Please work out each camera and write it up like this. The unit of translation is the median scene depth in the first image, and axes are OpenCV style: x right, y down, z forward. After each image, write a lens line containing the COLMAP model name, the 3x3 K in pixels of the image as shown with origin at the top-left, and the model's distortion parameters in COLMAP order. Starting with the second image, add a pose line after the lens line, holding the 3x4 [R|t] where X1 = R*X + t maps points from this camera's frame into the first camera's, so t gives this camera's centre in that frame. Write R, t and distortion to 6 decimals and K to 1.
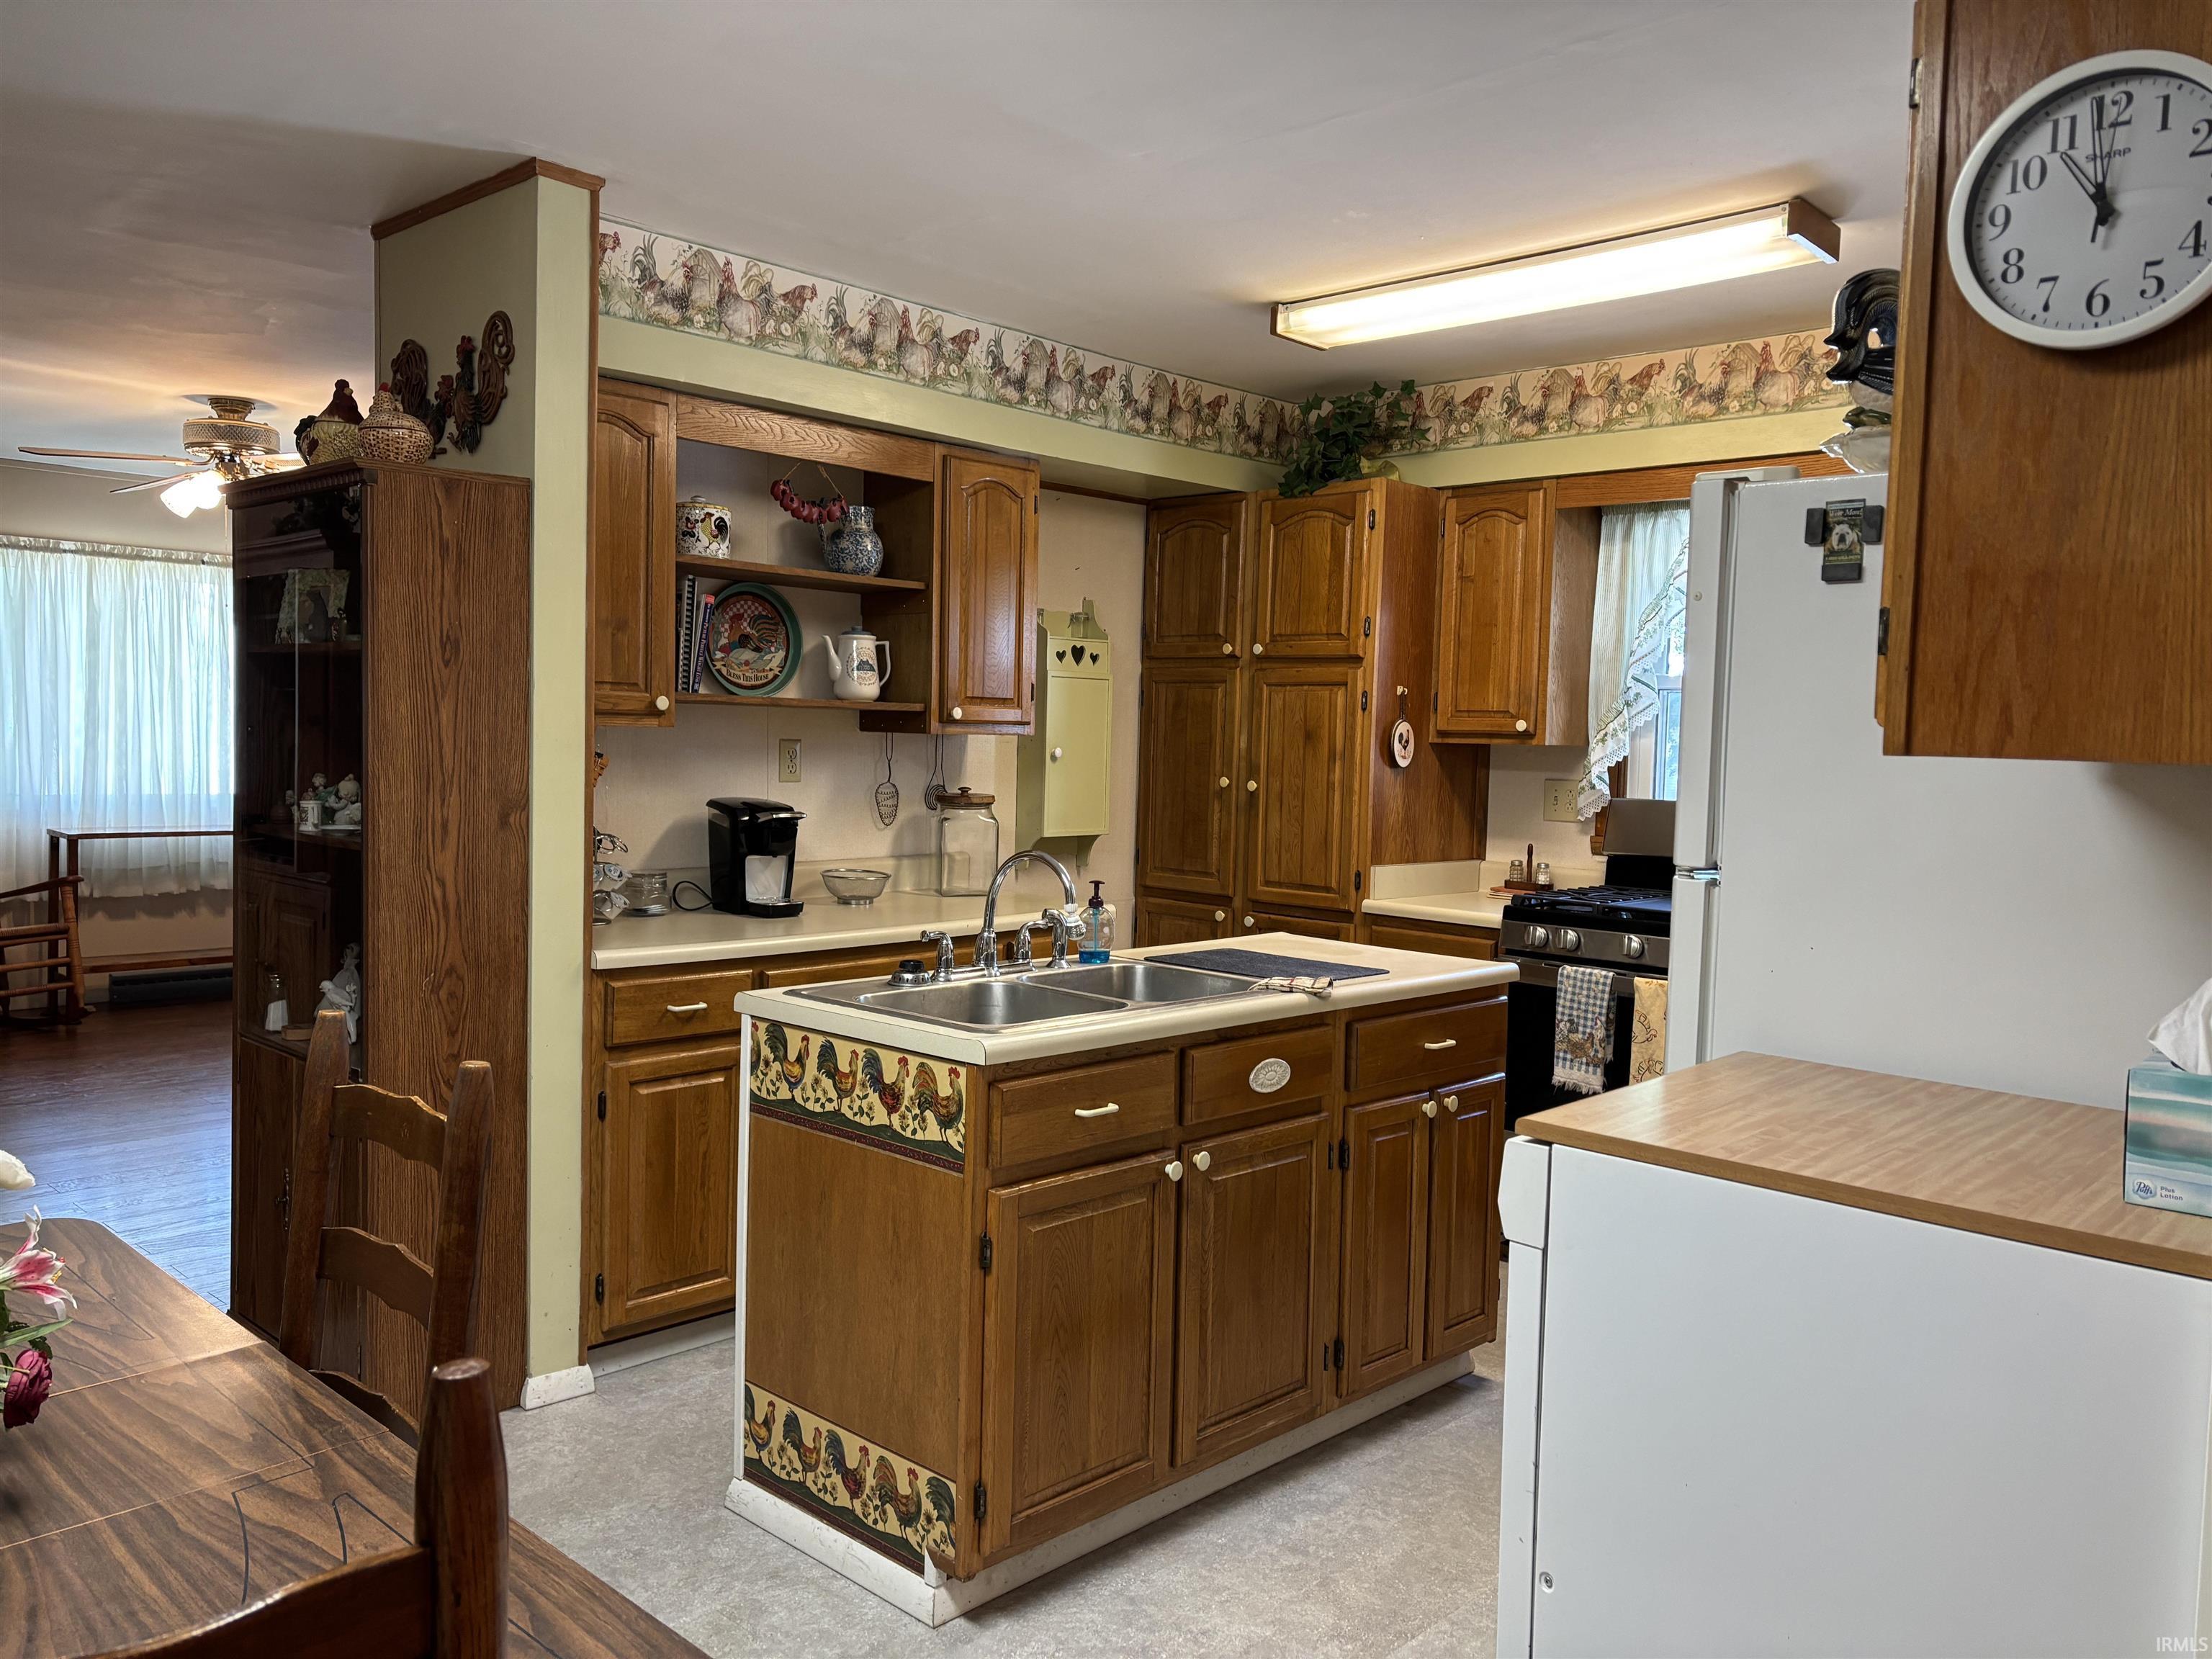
lens RADIAL K [[1661.2, 0, 1102.7], [0, 1661.2, 833.0], [0, 0, 1]] dist [0.047746, -0.041256]
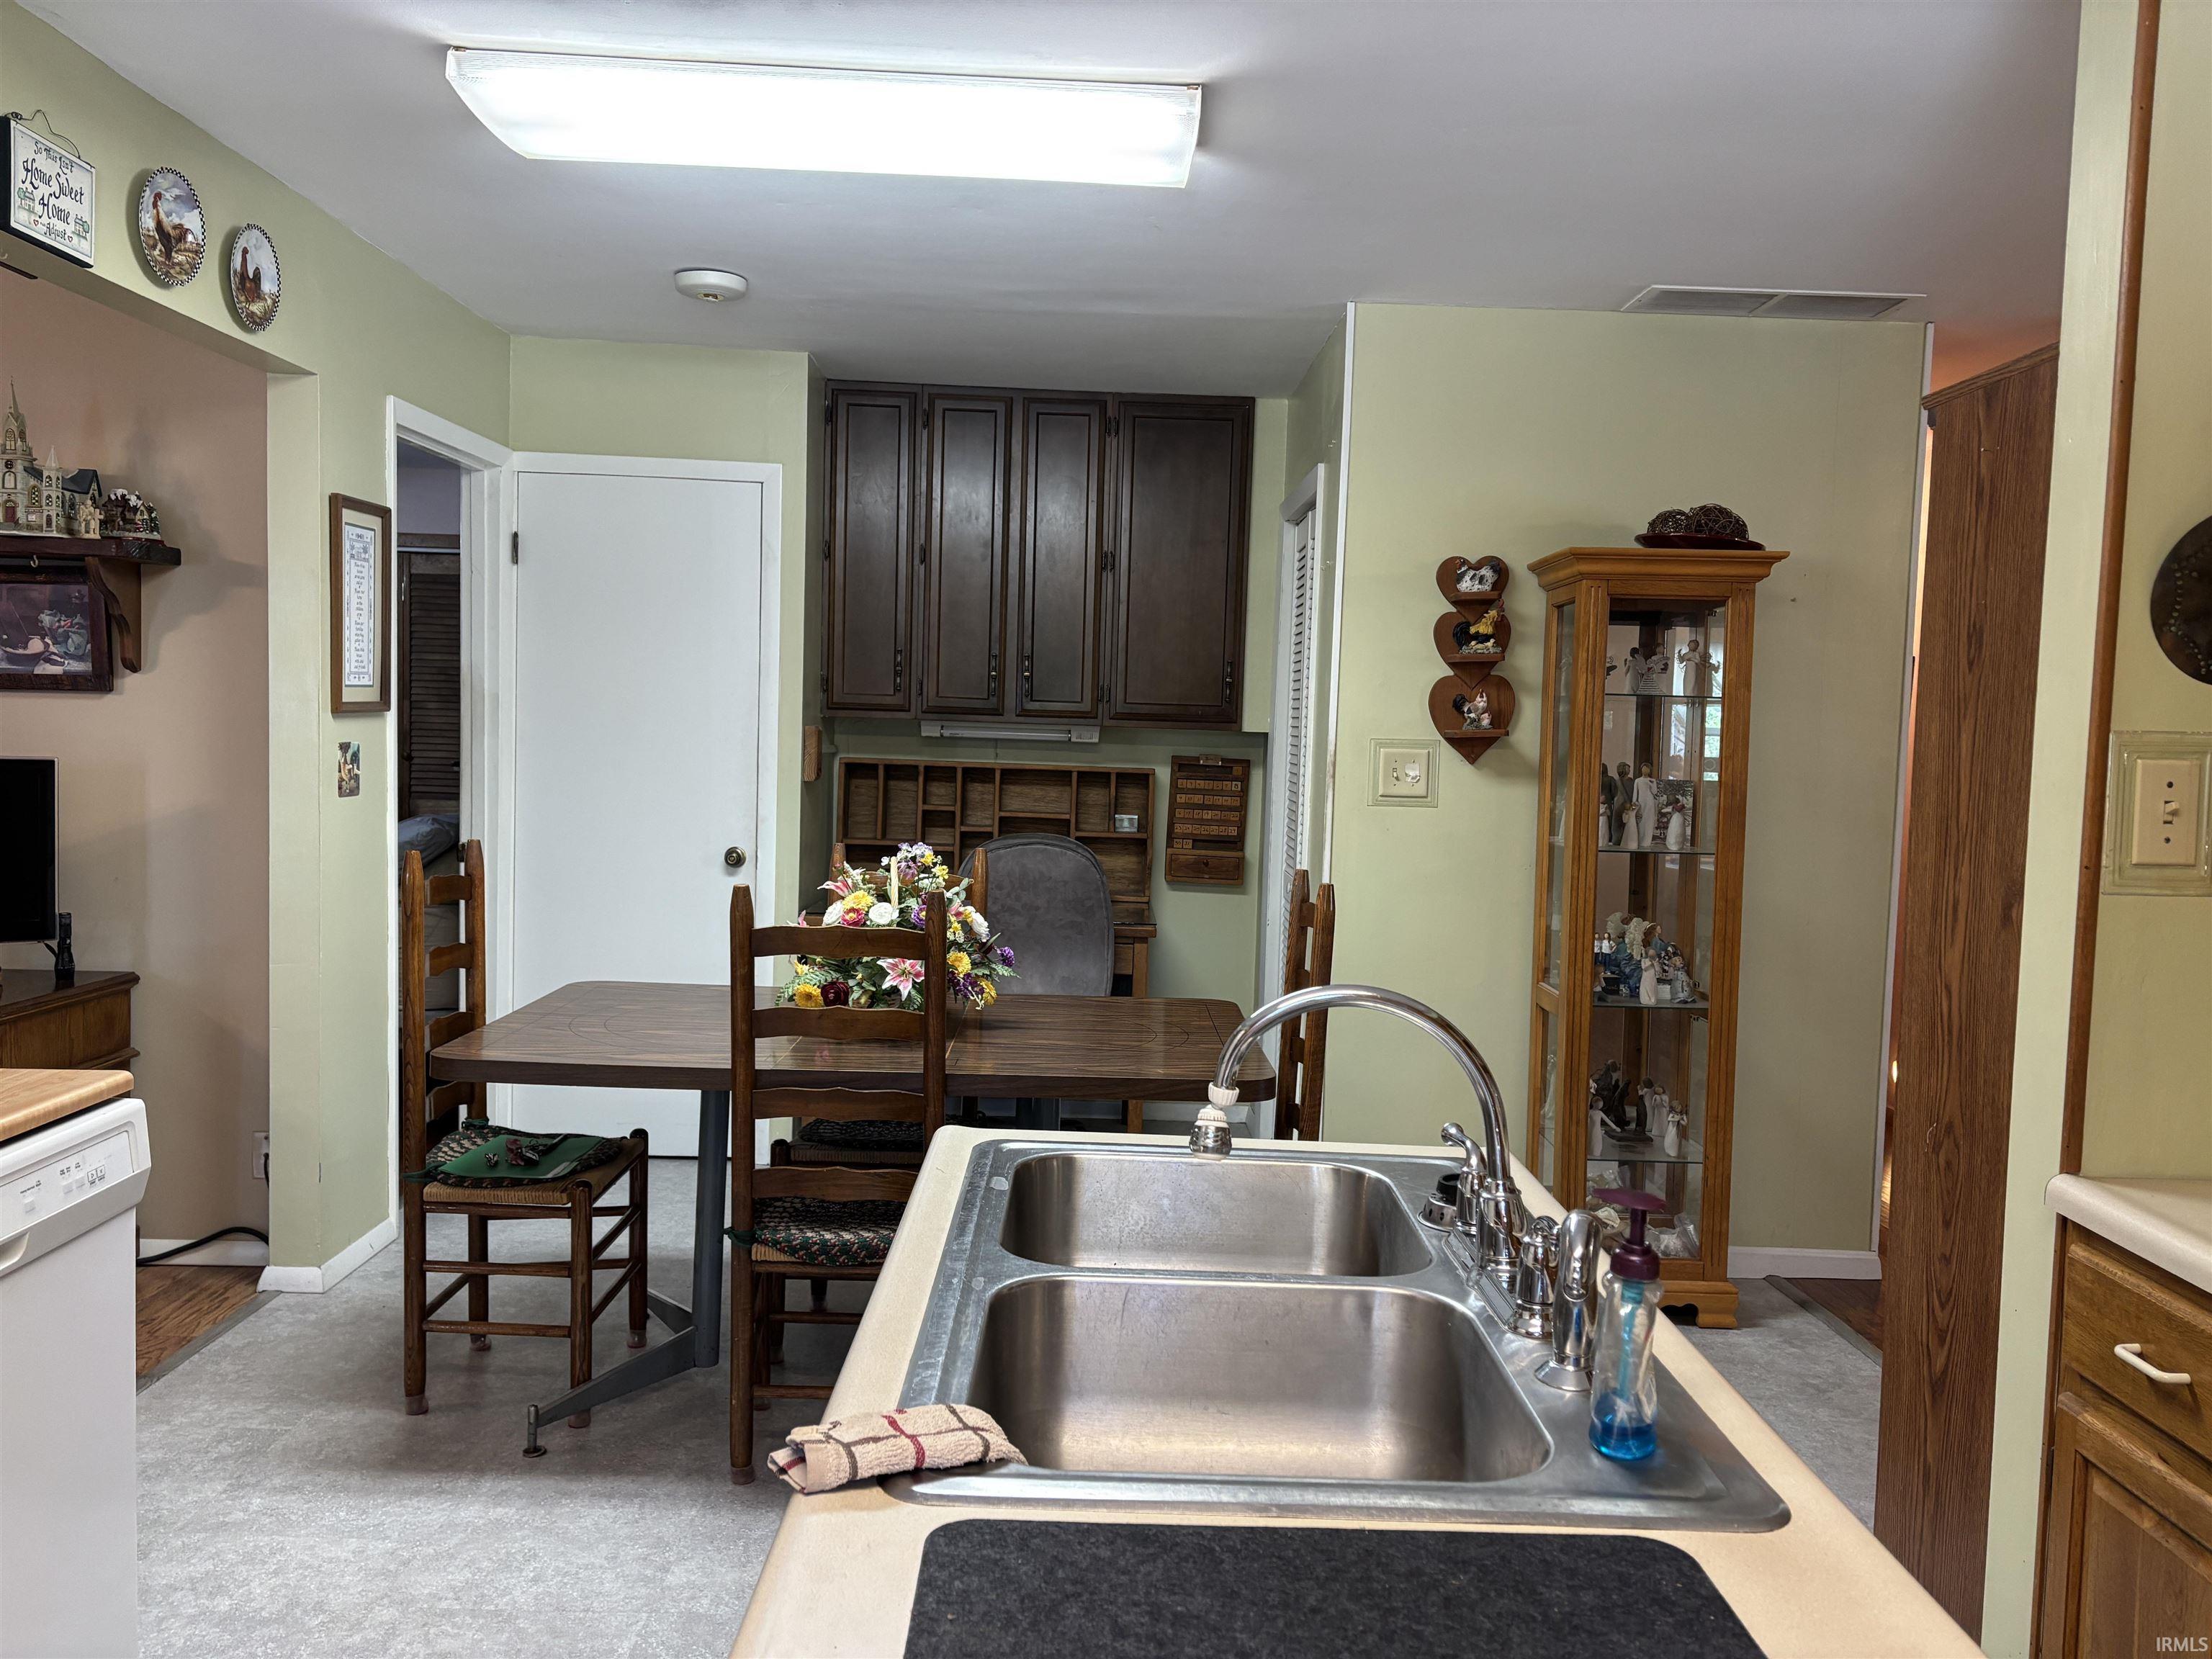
lens RADIAL K [[1661.2, 0, 1107.3], [0, 1661.2, 819.2], [0, 0, 1]] dist [0.047746, -0.041256]
pose [[-0.716120, -0.004062, -0.697965, 0.297792], [-0.091910, 0.991824, 0.088529, -0.063643], [0.691899, 0.127547, -0.710639, 1.161518]]
